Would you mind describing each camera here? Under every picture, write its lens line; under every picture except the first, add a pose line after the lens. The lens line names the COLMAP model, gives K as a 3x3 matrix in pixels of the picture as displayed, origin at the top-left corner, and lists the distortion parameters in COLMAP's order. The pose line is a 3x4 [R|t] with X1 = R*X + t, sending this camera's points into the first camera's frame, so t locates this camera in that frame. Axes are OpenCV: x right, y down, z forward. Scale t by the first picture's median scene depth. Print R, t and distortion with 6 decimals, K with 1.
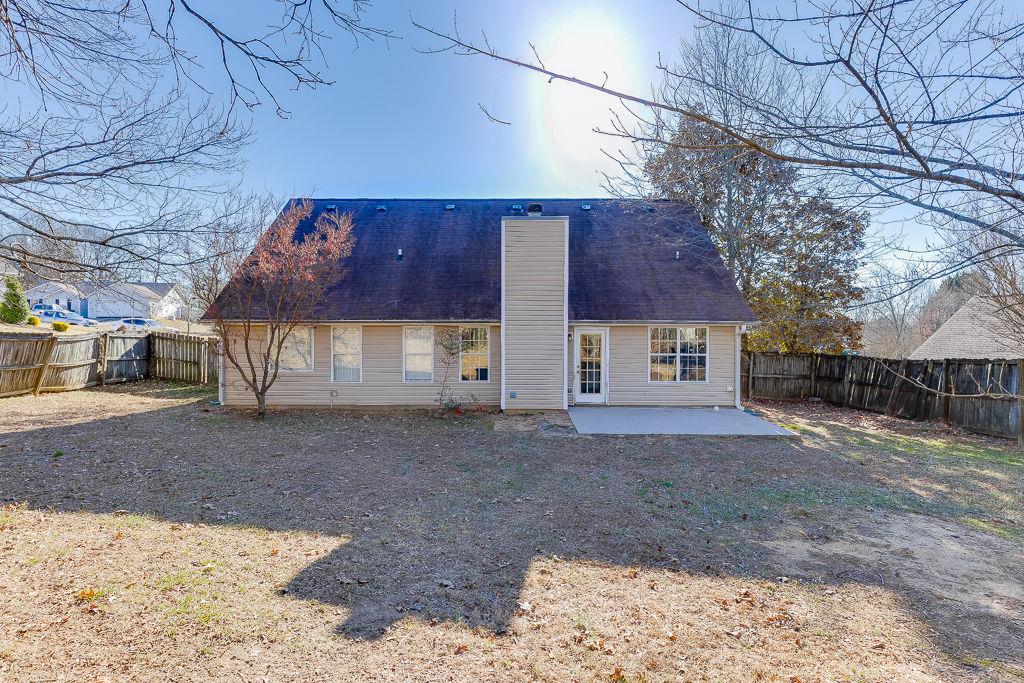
lens RADIAL K [[504.2, 0, 513.4], [0, 504.2, 337.5], [0, 0, 1]] dist [0.015932, 0.000252]
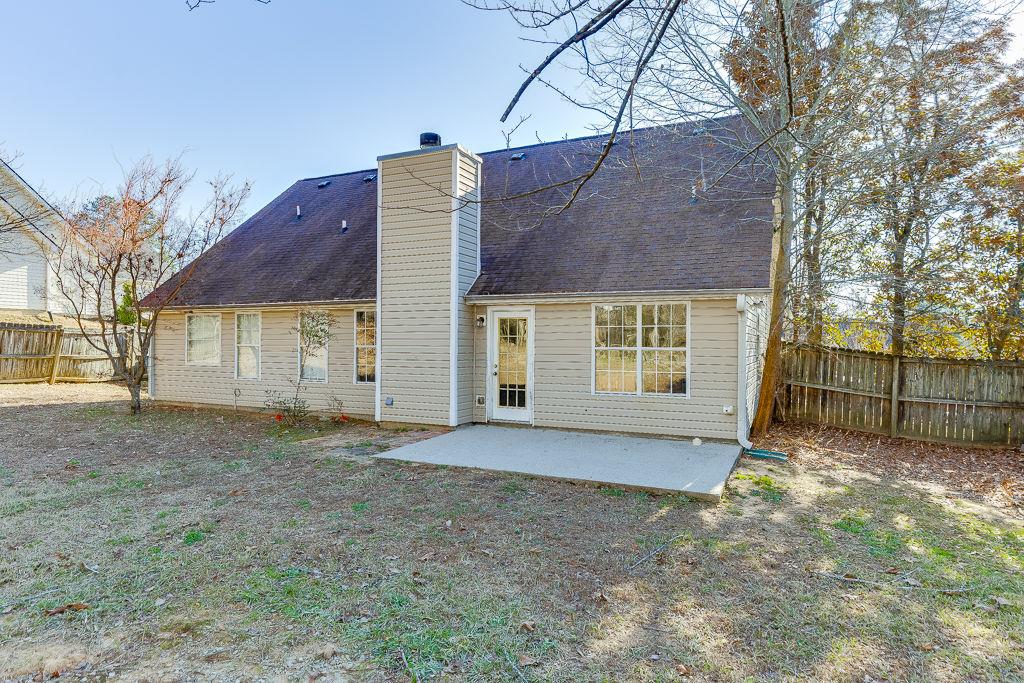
lens RADIAL K [[598.4, 0, 511.8], [0, 598.4, 341.5], [0, 0, 1]] dist [-0.000197, -0.000480]
pose [[0.910352, 0.002208, -0.413828, 0.479501], [-0.011956, 0.999709, -0.020968, 0.041412], [0.413661, 0.024036, 0.910113, 0.278460]]
